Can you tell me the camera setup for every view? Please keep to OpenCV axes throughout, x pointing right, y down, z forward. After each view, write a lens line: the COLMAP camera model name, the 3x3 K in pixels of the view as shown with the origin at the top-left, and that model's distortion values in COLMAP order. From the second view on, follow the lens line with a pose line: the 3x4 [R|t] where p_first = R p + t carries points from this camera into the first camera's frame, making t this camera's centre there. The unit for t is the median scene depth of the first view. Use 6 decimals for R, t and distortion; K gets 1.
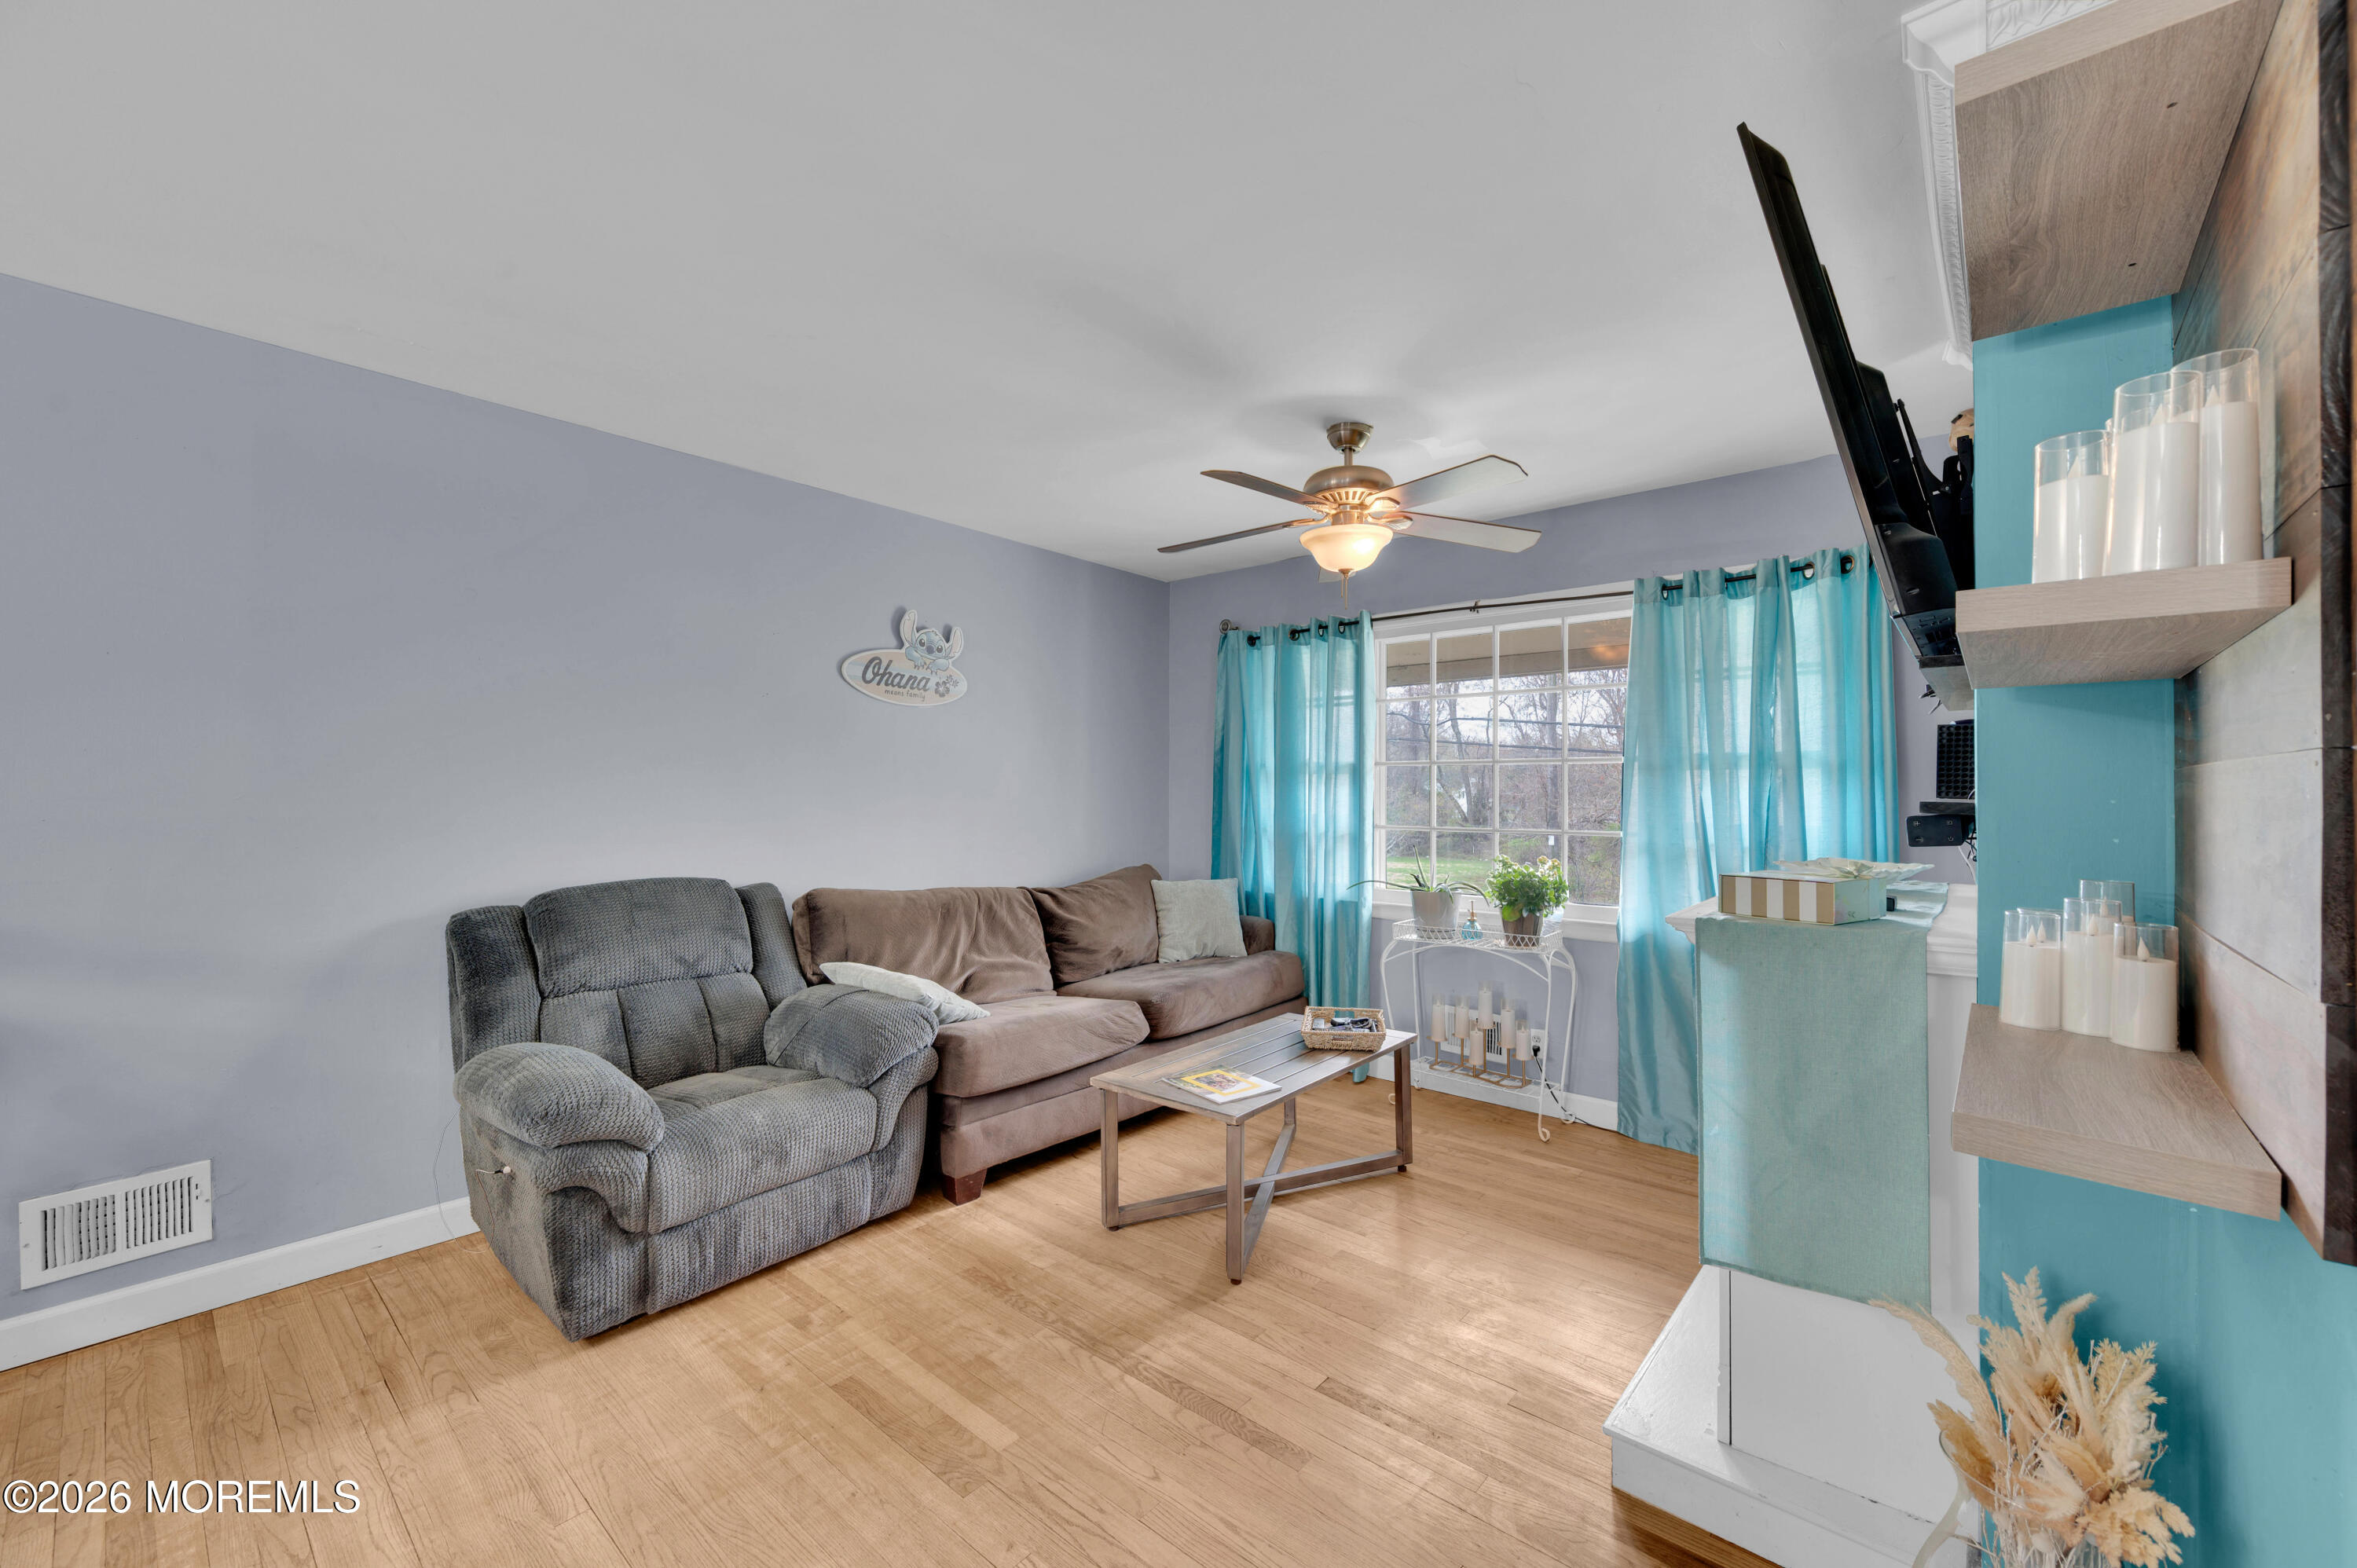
lens RADIAL K [[942.7, 0, 1180.1], [0, 942.7, 791.8], [0, 0, 1]] dist [-0.000064, 0.000109]
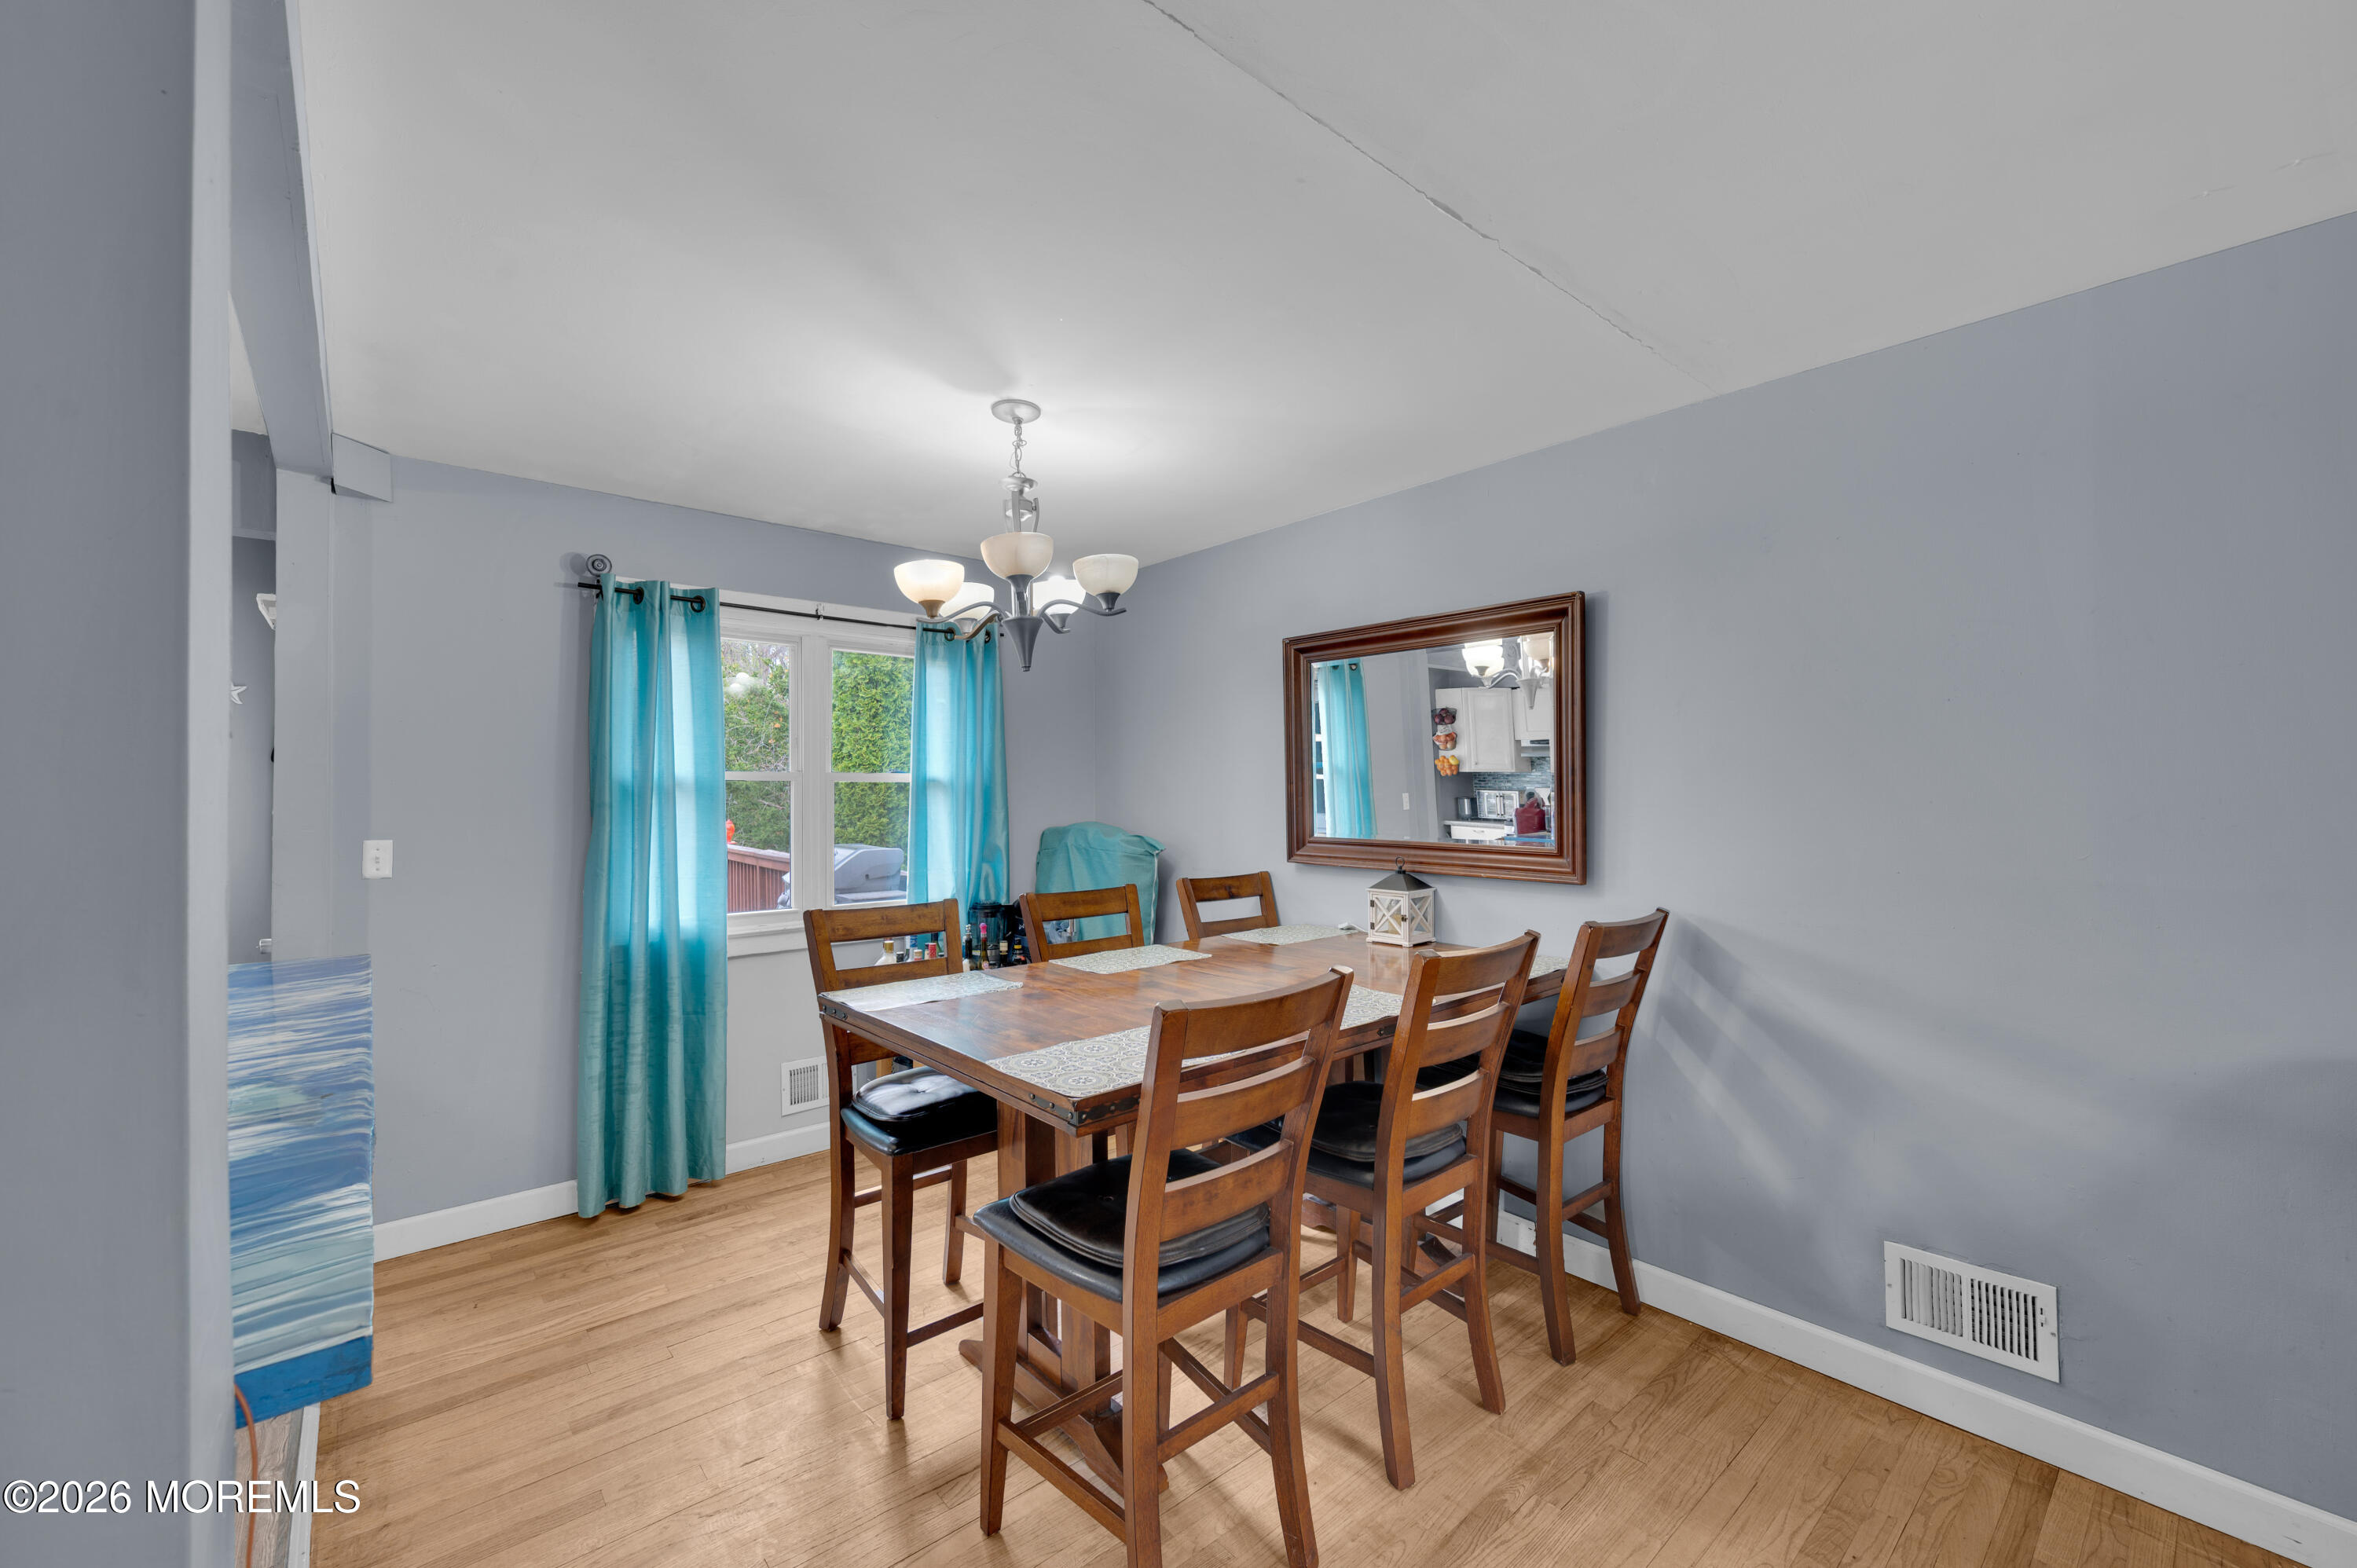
lens RADIAL K [[942.7, 0, 1182.2], [0, 942.7, 793.1], [0, 0, 1]] dist [-0.000064, 0.000109]
pose [[-0.146200, -0.002756, -0.989251, -0.084634], [0.003135, 0.999990, -0.003249, -0.050364], [0.989250, -0.003576, -0.146190, 0.357964]]
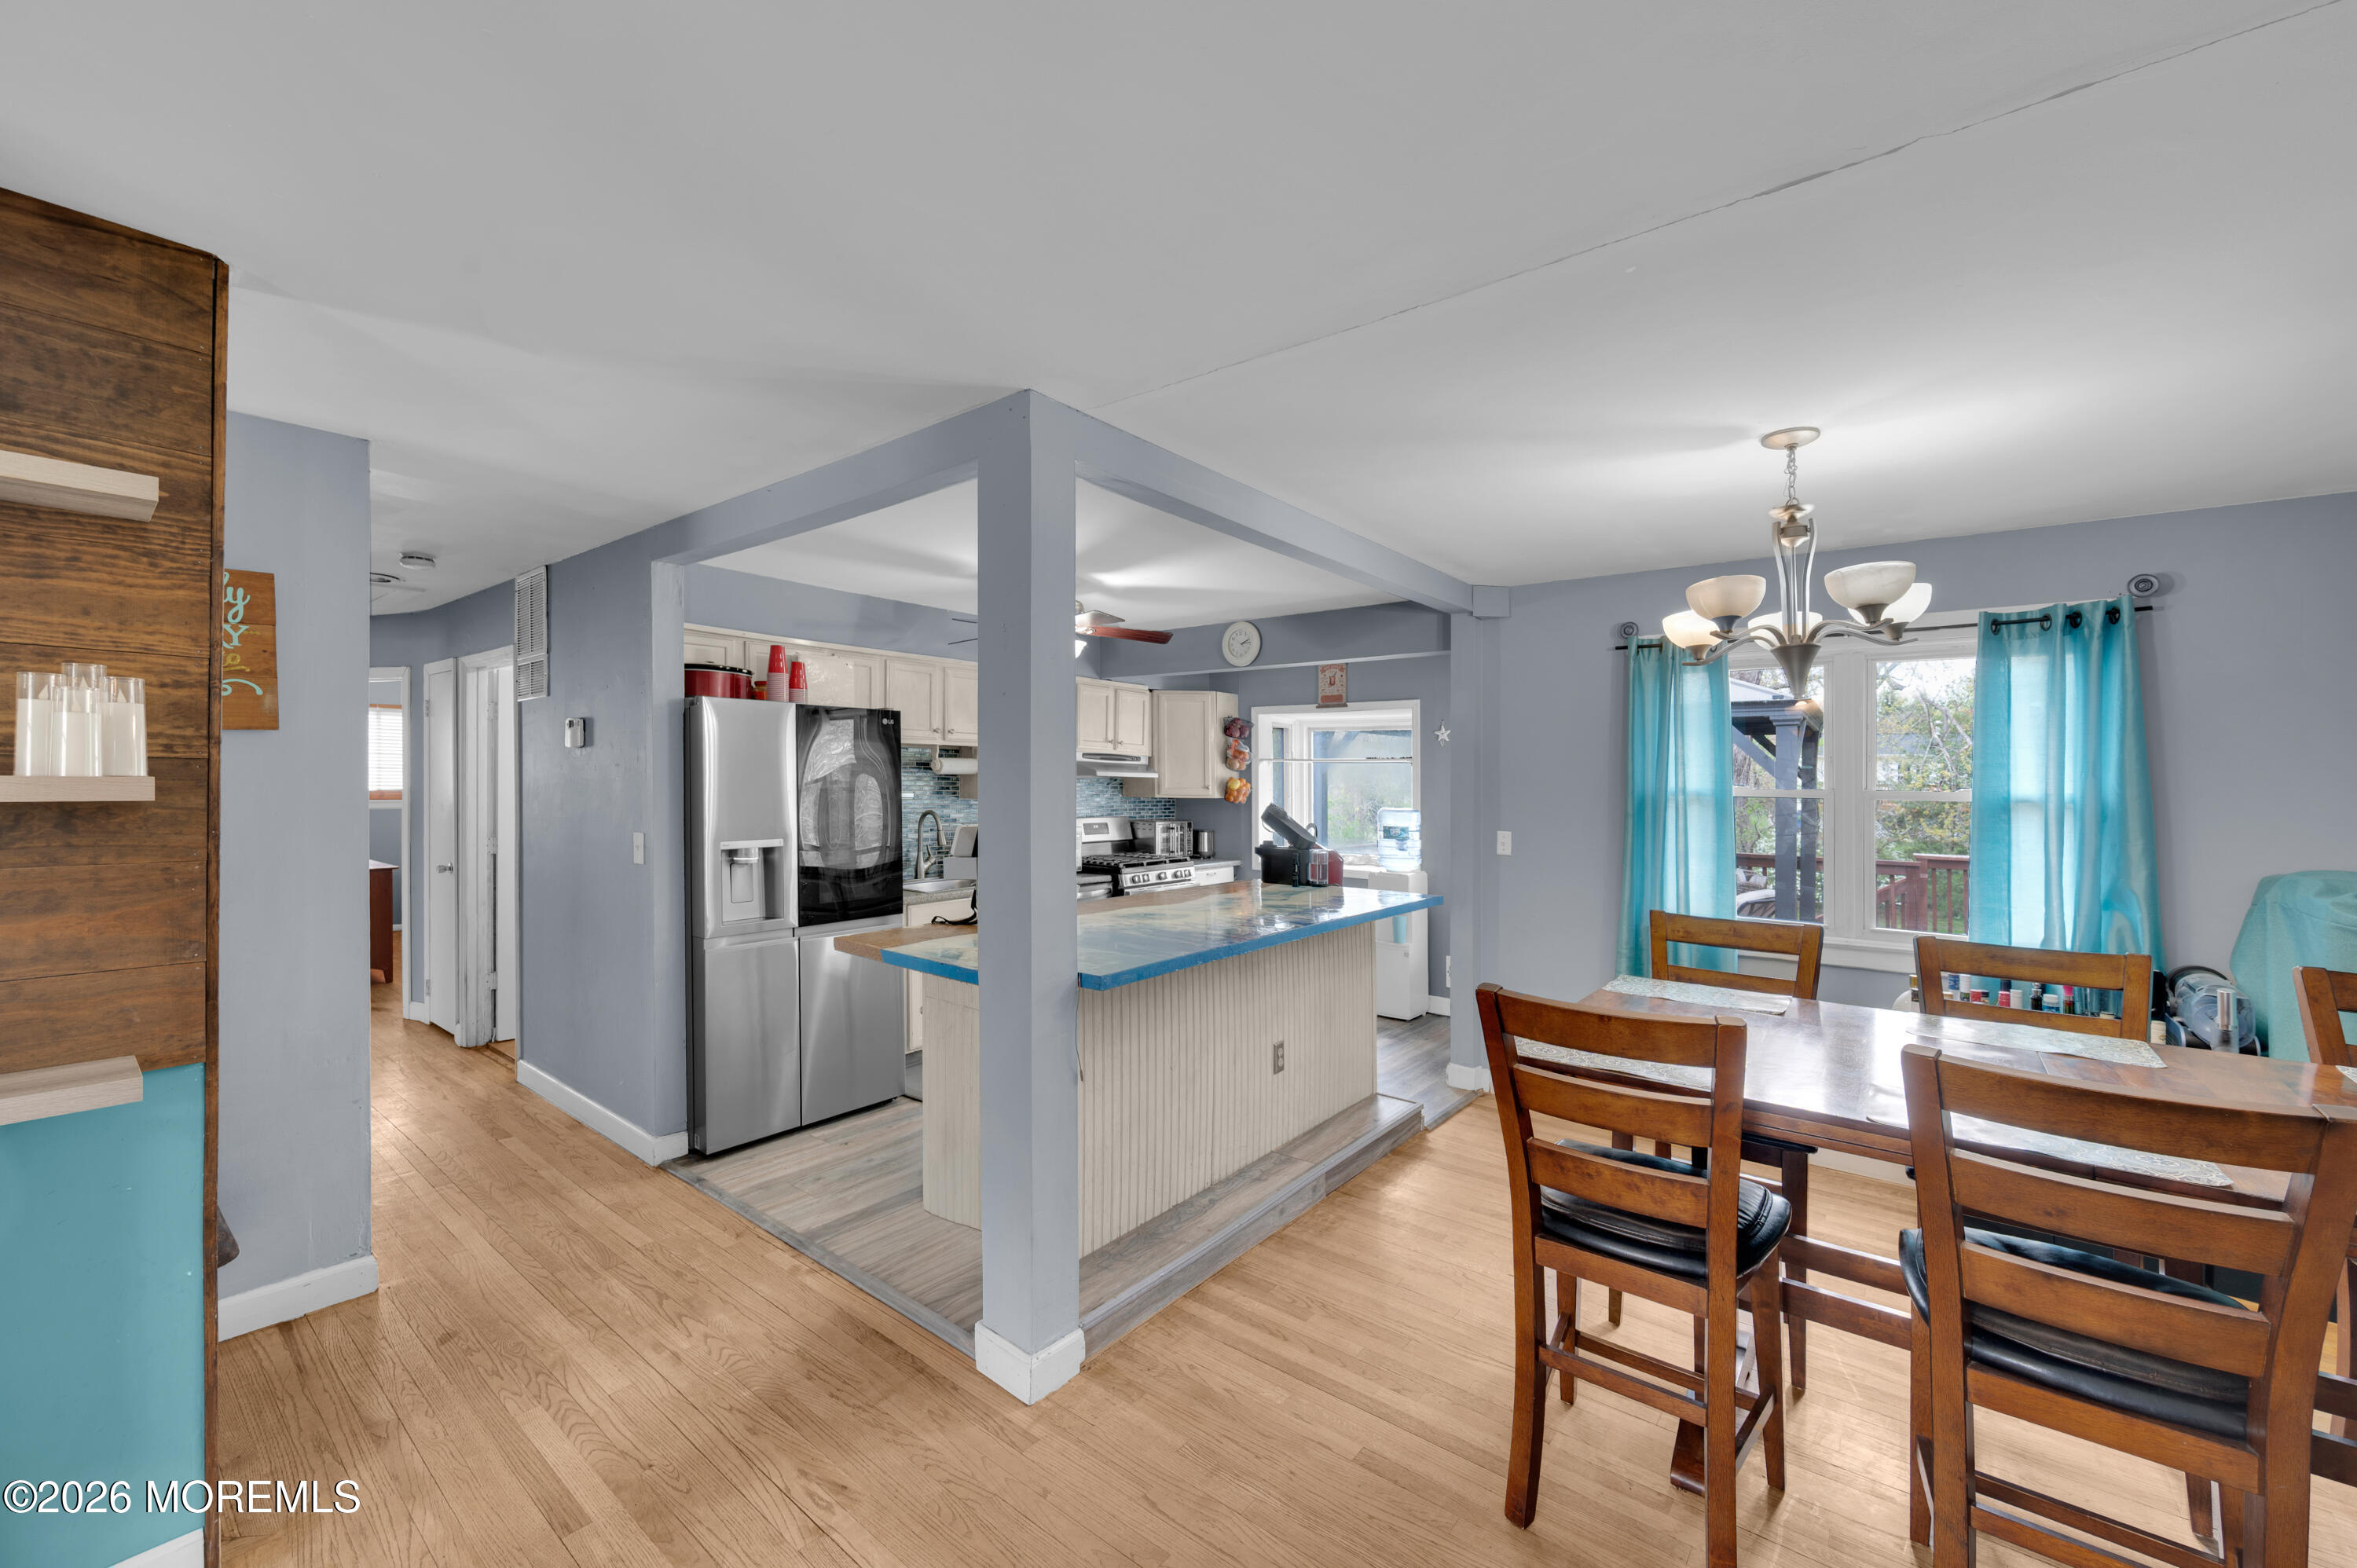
lens RADIAL K [[942.7, 0, 1179.9], [0, 942.7, 775.6], [0, 0, 1]] dist [-0.000064, 0.000109]
pose [[-0.998870, -0.016379, -0.044616, -0.405084], [-0.016097, 0.999848, -0.006661, -0.089597], [0.044718, -0.005935, -0.998982, 1.093155]]
